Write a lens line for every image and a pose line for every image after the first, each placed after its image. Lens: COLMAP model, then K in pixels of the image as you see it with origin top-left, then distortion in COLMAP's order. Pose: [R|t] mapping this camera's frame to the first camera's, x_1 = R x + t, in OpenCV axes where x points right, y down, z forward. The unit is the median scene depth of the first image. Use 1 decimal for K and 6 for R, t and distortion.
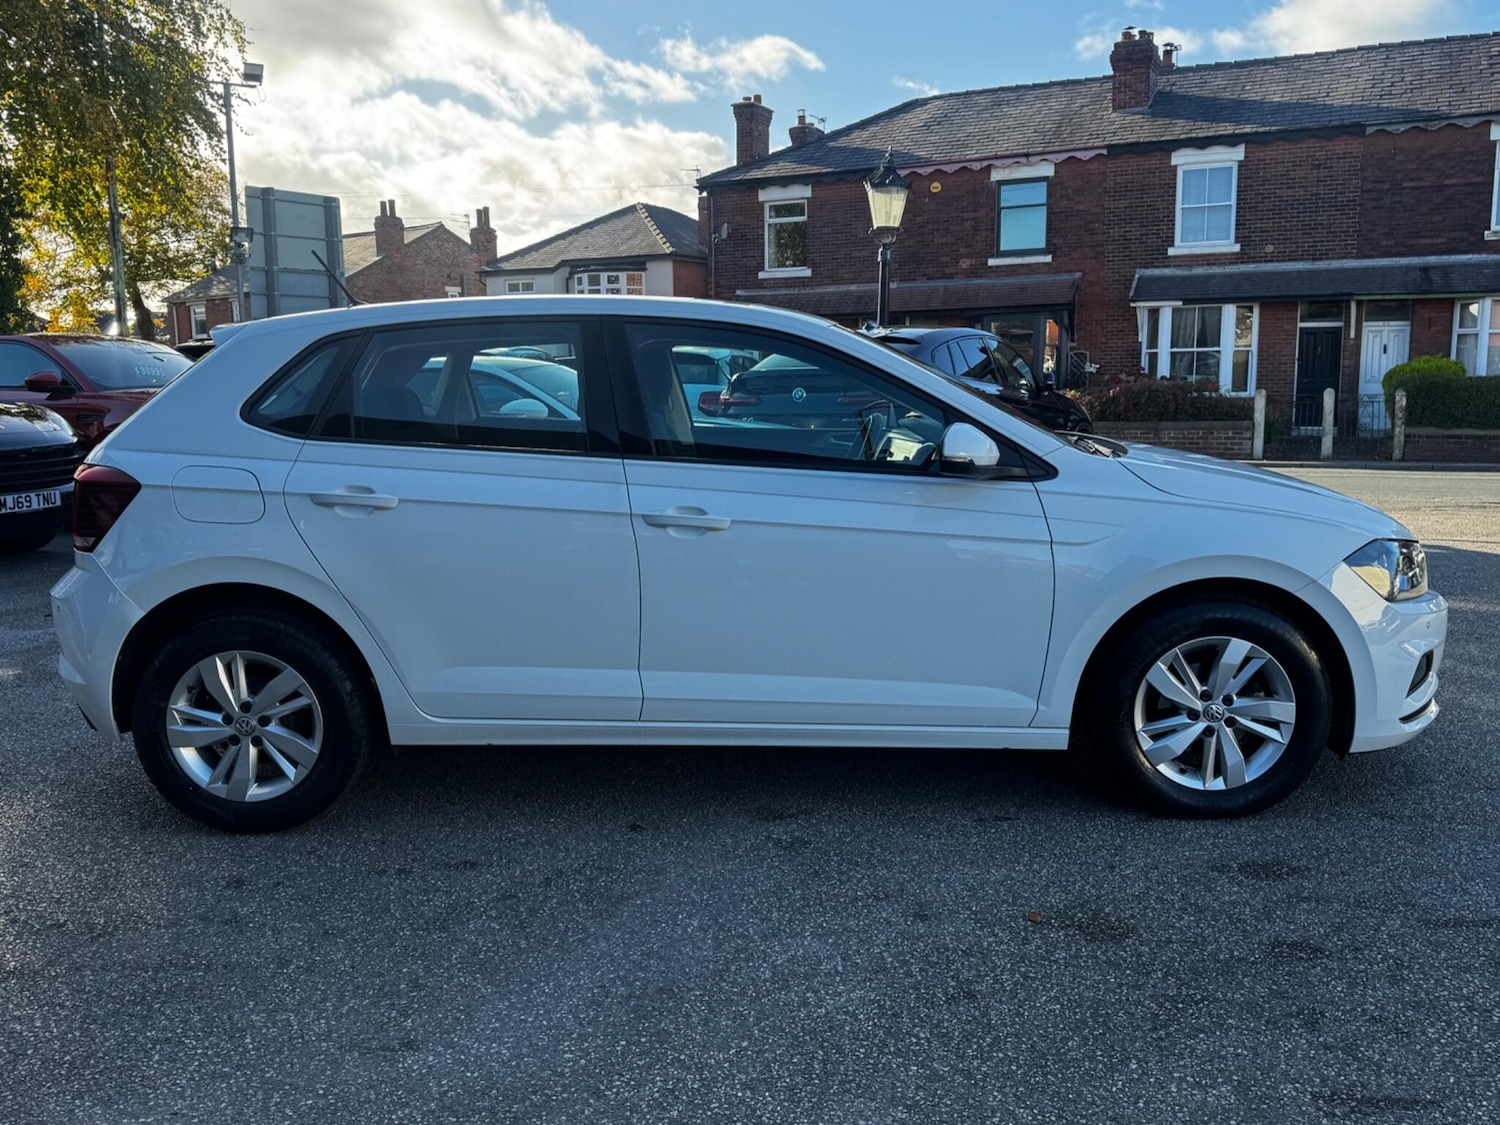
lens RADIAL K [[1274.9, 0, 750.0], [0, 1274.9, 562.5], [0, 0, 1]] dist [0.132841, -0.231743]
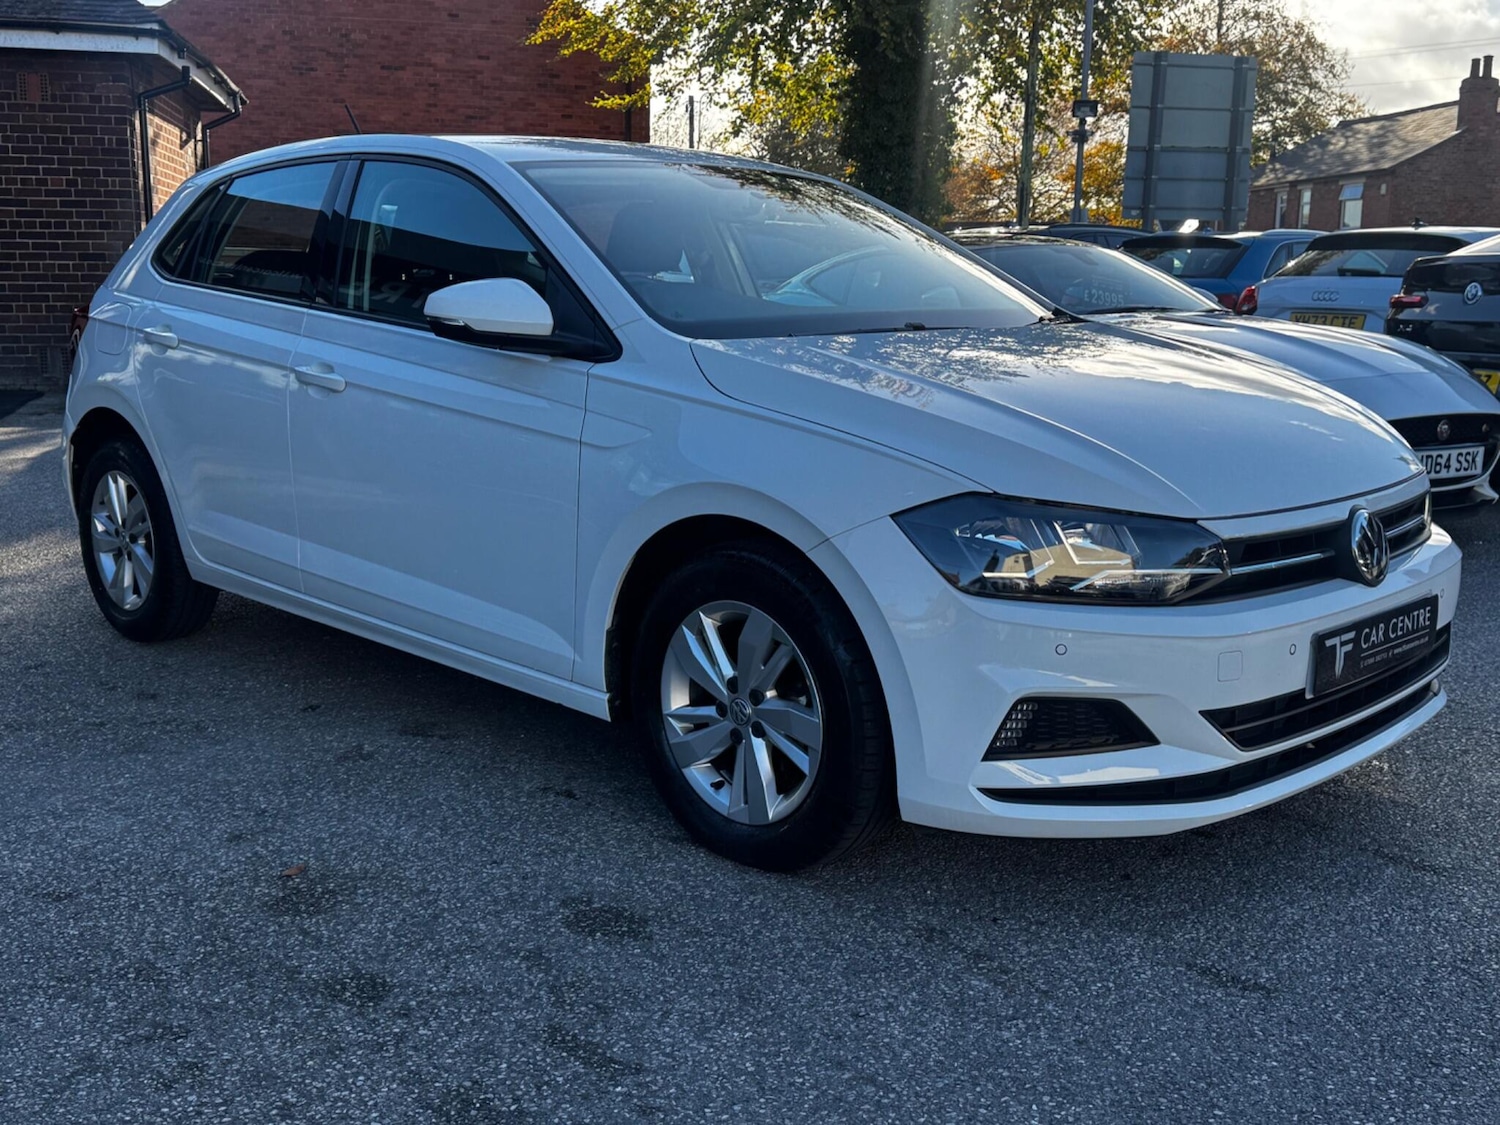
lens RADIAL K [[1516.2, 0, 750.0], [0, 1516.2, 562.5], [0, 0, 1]] dist [0.123153, -0.227245]
pose [[0.726419, 0.148494, -0.671018, 0.105966], [-0.124928, 0.988643, 0.083541, -0.003800], [0.675803, 0.023143, 0.736719, 0.047016]]
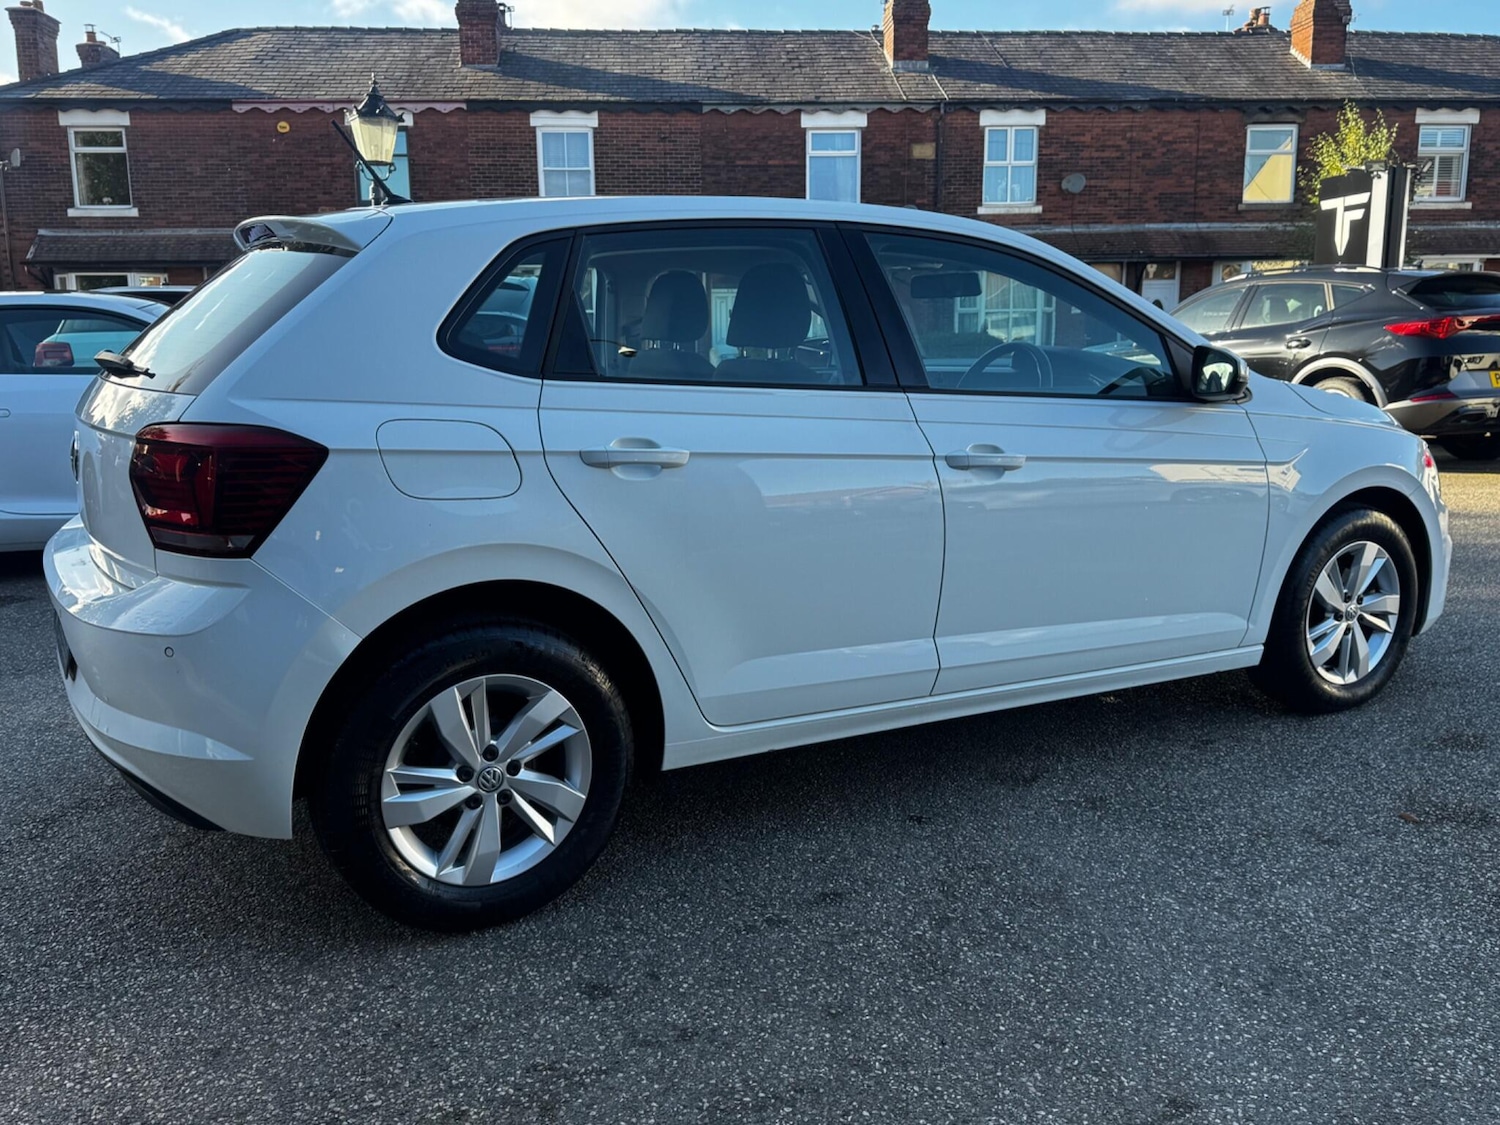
lens RADIAL K [[1283.3, 0, 748.8], [0, 1283.3, 593.5], [0, 0, 1]] dist [0.002729, -0.023303]
pose [[0.856291, -0.097461, 0.507215, -0.073140], [0.071010, 0.994925, 0.071294, -0.001546], [-0.511589, -0.025031, 0.858866, 0.039282]]
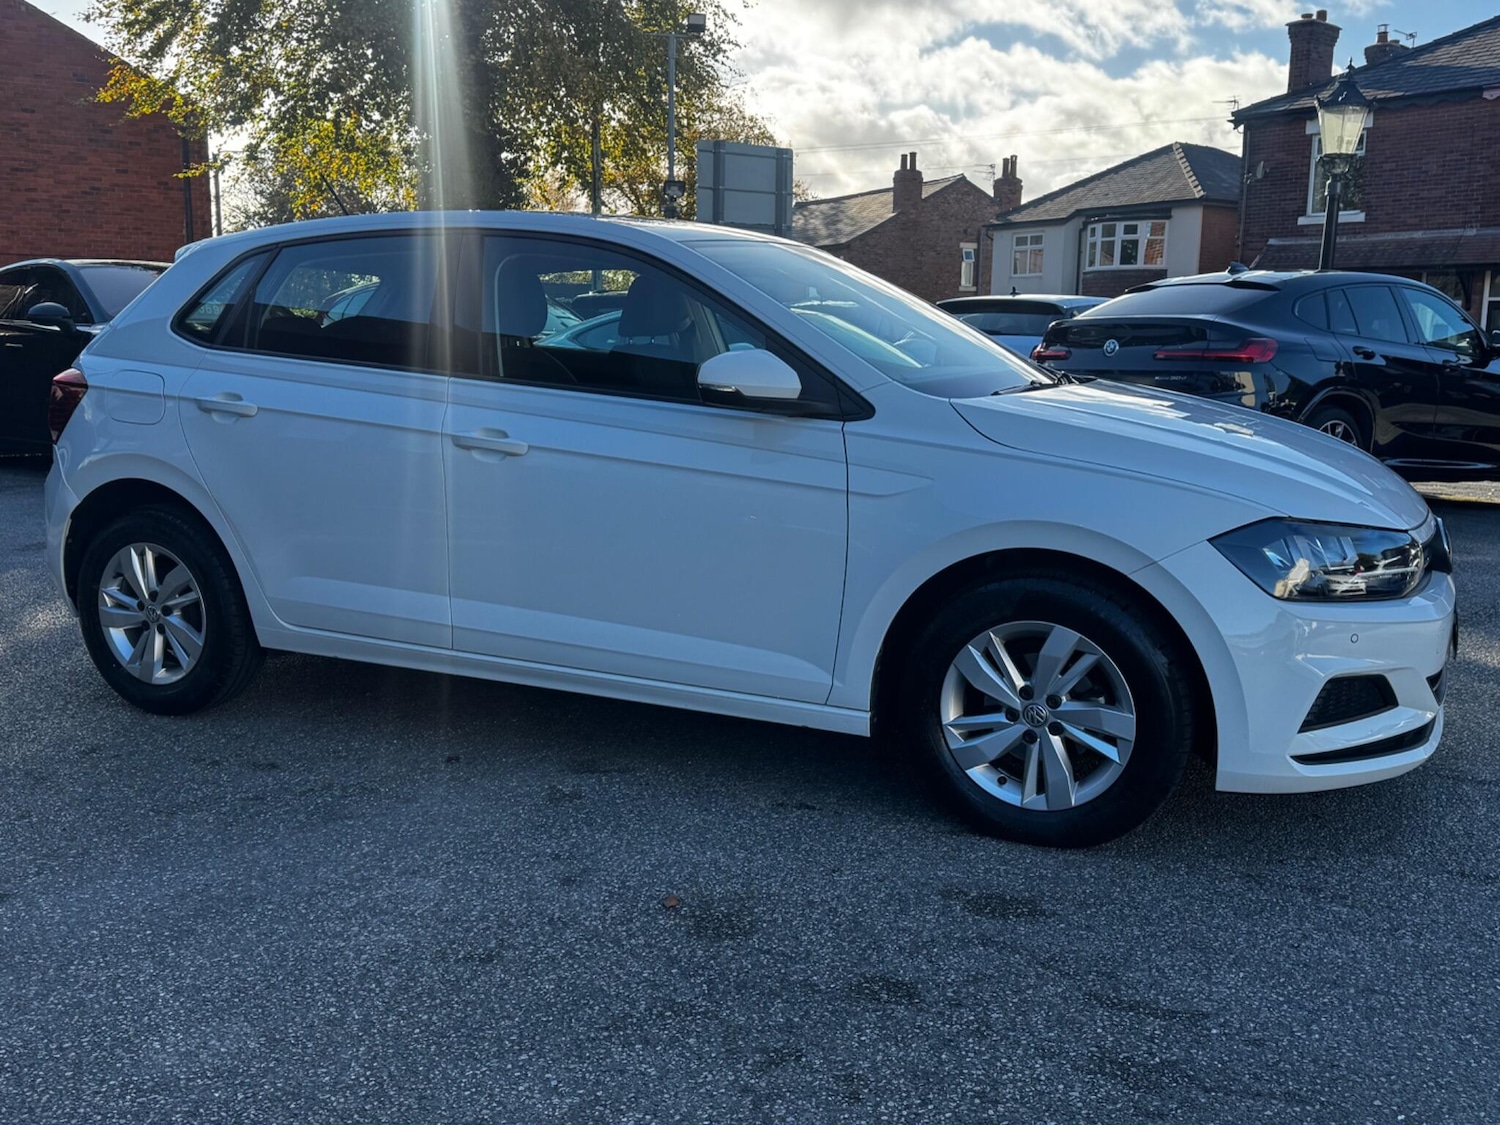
lens RADIAL K [[1370.6, 0, 750.0], [0, 1370.6, 562.5], [0, 0, 1]] dist [0.112191, -0.176985]
pose [[0.916837, 0.086165, -0.389852, 0.061767], [-0.080416, 0.996277, 0.031079, 0.000924], [0.391079, 0.002856, 0.920353, 0.015166]]
